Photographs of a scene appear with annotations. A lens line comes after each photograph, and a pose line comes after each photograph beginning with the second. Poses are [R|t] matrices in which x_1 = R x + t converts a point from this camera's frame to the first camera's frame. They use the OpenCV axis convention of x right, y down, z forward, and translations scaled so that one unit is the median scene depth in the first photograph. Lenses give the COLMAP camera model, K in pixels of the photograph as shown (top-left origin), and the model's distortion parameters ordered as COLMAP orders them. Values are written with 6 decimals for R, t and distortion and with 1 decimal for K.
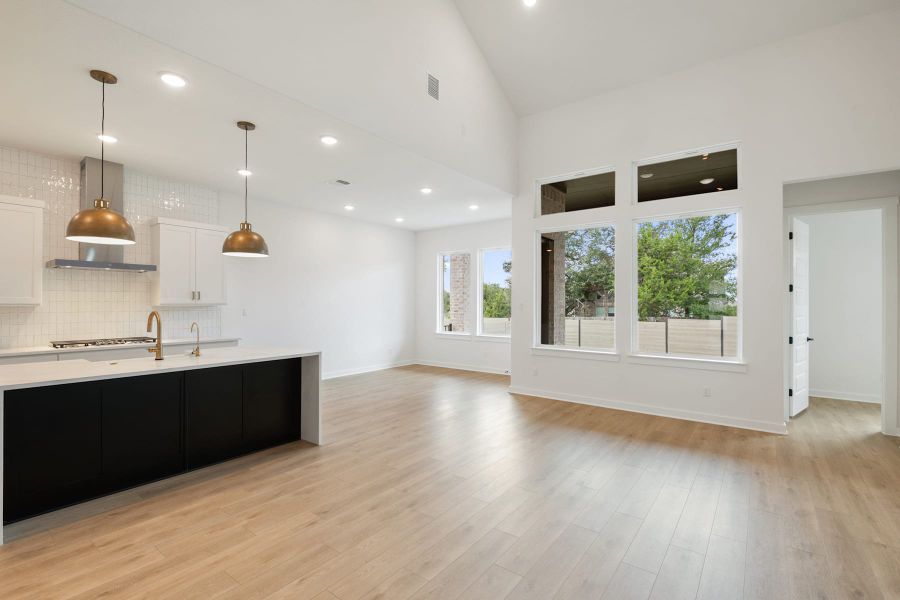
lens RADIAL K [[408.5, 0, 450.6], [0, 408.5, 301.5], [0, 0, 1]] dist [0.000900, -0.005268]
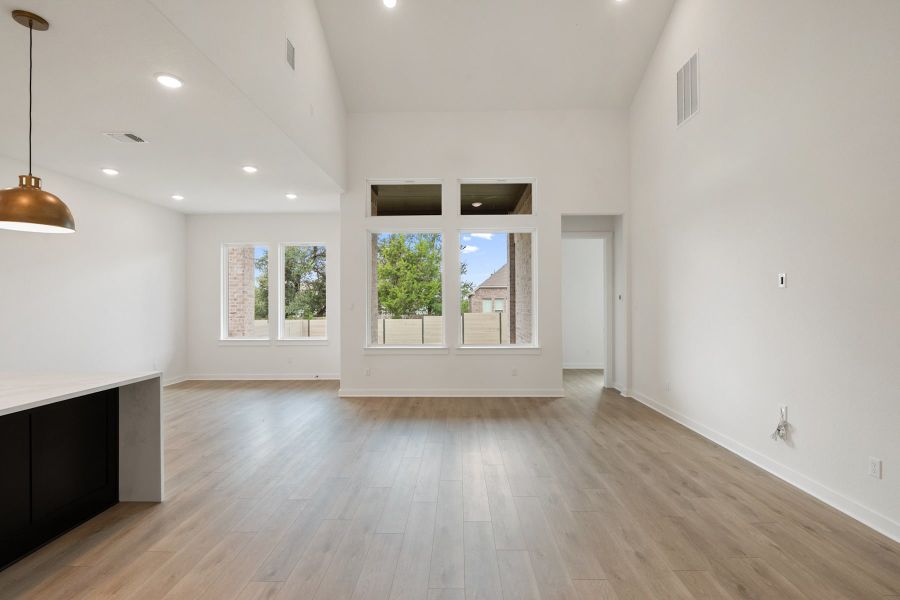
lens RADIAL K [[408.5, 0, 450.6], [0, 408.5, 301.5], [0, 0, 1]] dist [0.000900, -0.005268]
pose [[0.807093, -0.003688, 0.590413, -0.227200], [0.003719, 0.999992, 0.001162, 0.000118], [-0.590413, 0.001258, 0.807101, 0.081408]]
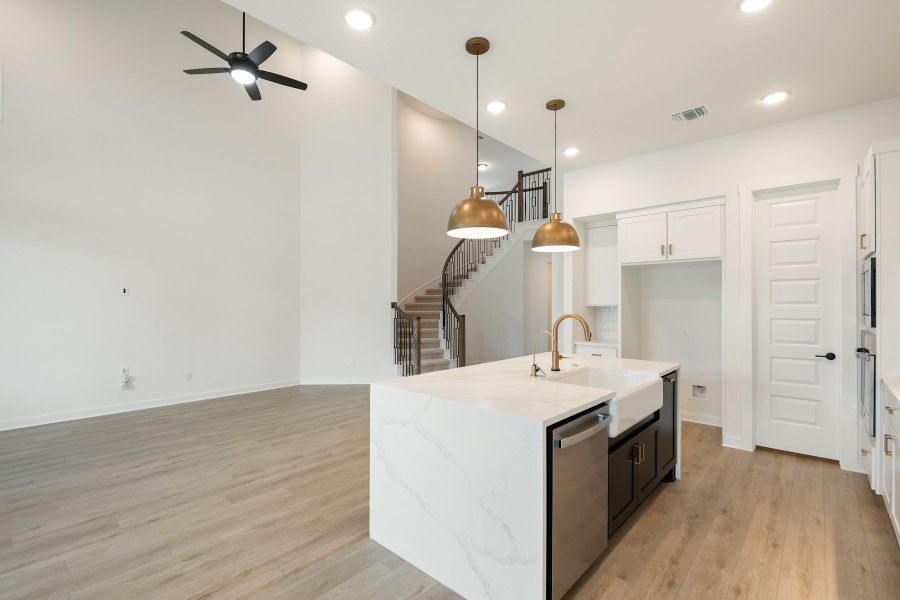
lens RADIAL K [[408.5, 0, 450.6], [0, 408.5, 301.5], [0, 0, 1]] dist [0.000900, -0.005268]
pose [[-0.996284, -0.001142, 0.086119, -0.333906], [-0.001924, 0.999958, -0.008997, 0.004272], [-0.086105, -0.009130, -0.996244, 1.092129]]
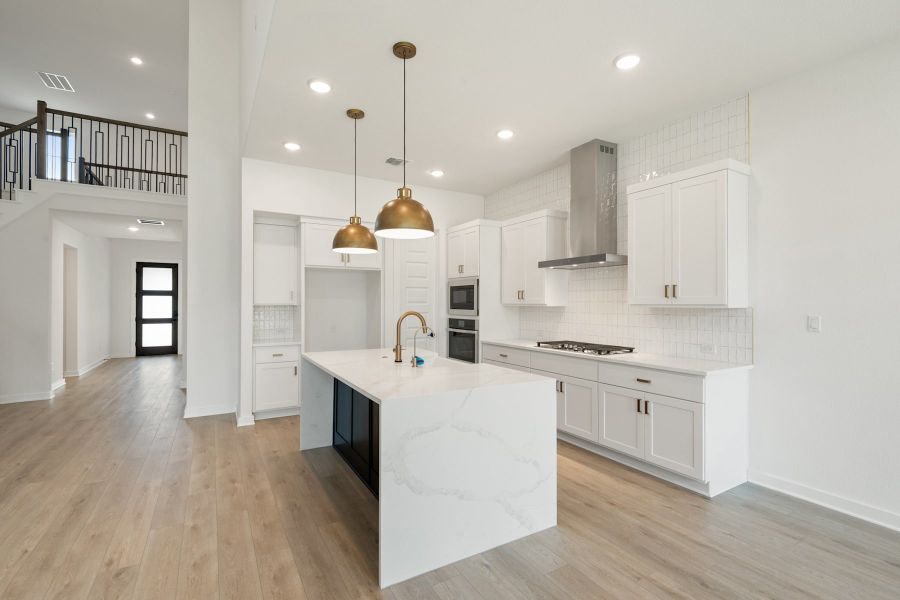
lens RADIAL K [[408.5, 0, 450.6], [0, 408.5, 301.5], [0, 0, 1]] dist [0.000900, -0.005268]
pose [[-0.381148, -0.006542, -0.924491, 0.074703], [0.002085, 0.999966, -0.007935, 0.005304], [0.924512, -0.004952, -0.381122, 0.866732]]
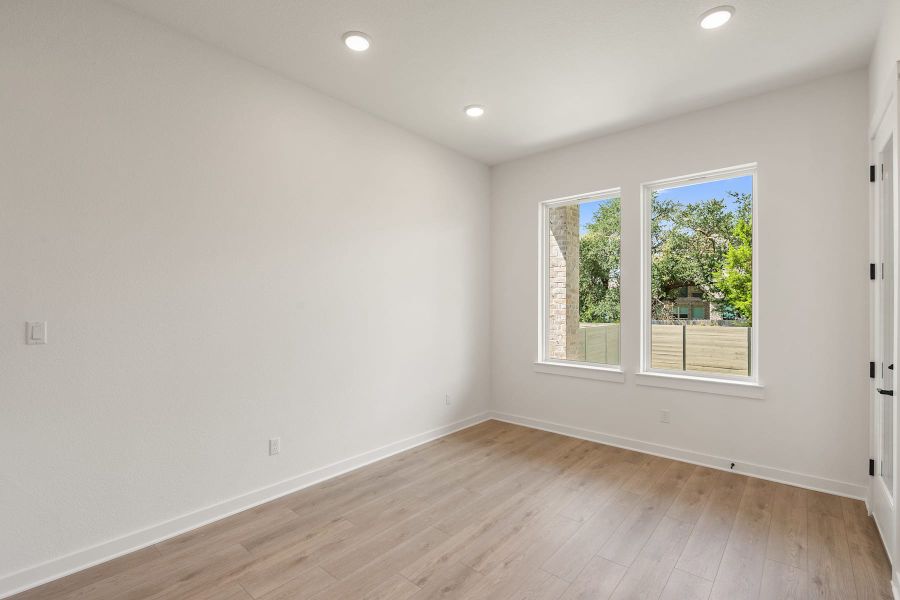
lens RADIAL K [[408.5, 0, 450.6], [0, 408.5, 301.5], [0, 0, 1]] dist [0.000900, -0.005268]
pose [[0.998152, -0.002313, -0.060731, -0.170828], [0.002360, 0.999997, 0.000707, 0.003679], [0.060729, -0.000849, 0.998154, 0.763349]]
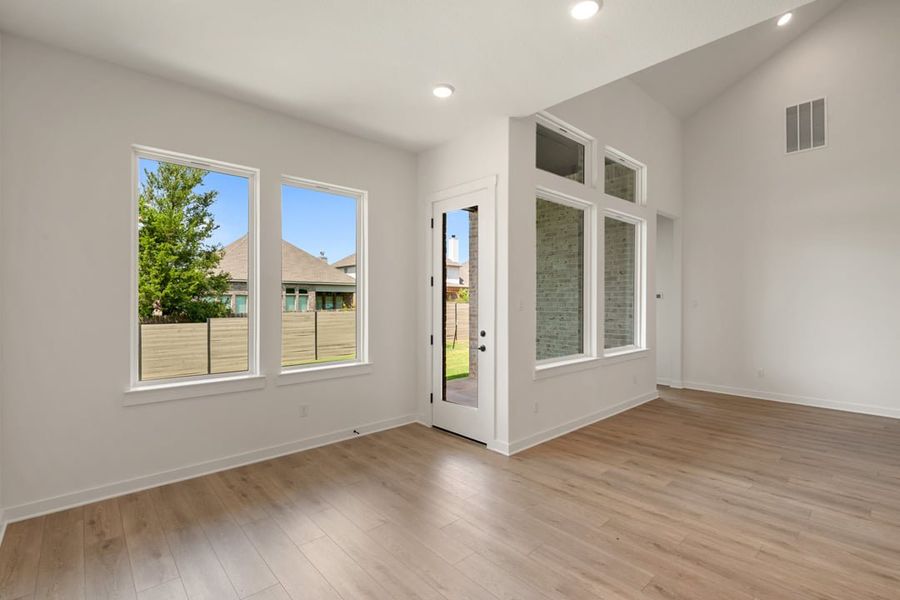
lens RADIAL K [[408.5, 0, 450.6], [0, 408.5, 301.5], [0, 0, 1]] dist [0.000900, -0.005268]
pose [[0.182249, -0.004545, 0.983242, -0.473299], [-0.006779, 0.999960, 0.005879, 0.004379], [-0.983229, -0.007736, 0.182211, 1.068042]]
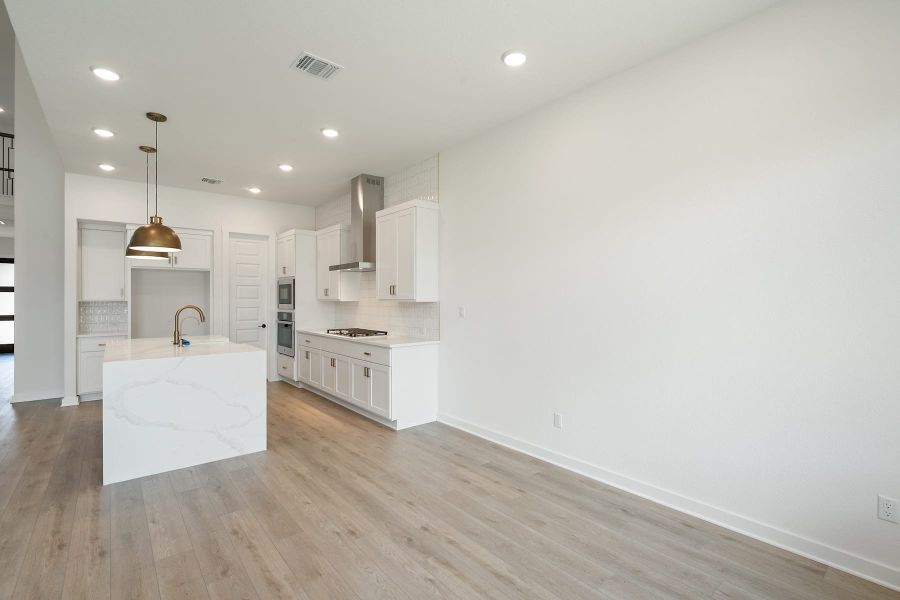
lens RADIAL K [[408.5, 0, 450.6], [0, 408.5, 301.5], [0, 0, 1]] dist [0.000900, -0.005268]
pose [[-0.224375, 0.005127, -0.974489, 0.186360], [0.005418, 0.999977, 0.004013, 0.006709], [0.974488, -0.004380, -0.224397, 1.230491]]
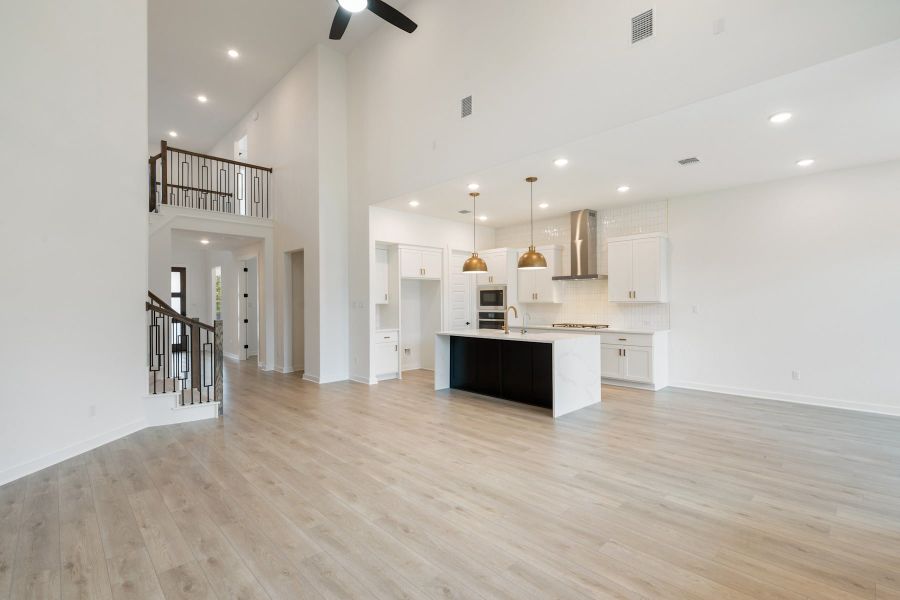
lens RADIAL K [[411.8, 0, 451.1], [0, 411.8, 300.6], [0, 0, 1]] dist [0.002458, -0.006258]
pose [[-0.149400, -0.004299, -0.988768, 0.641949], [0.010483, 0.999927, -0.005931, 0.005013], [0.988721, -0.011251, -0.149344, 0.602945]]
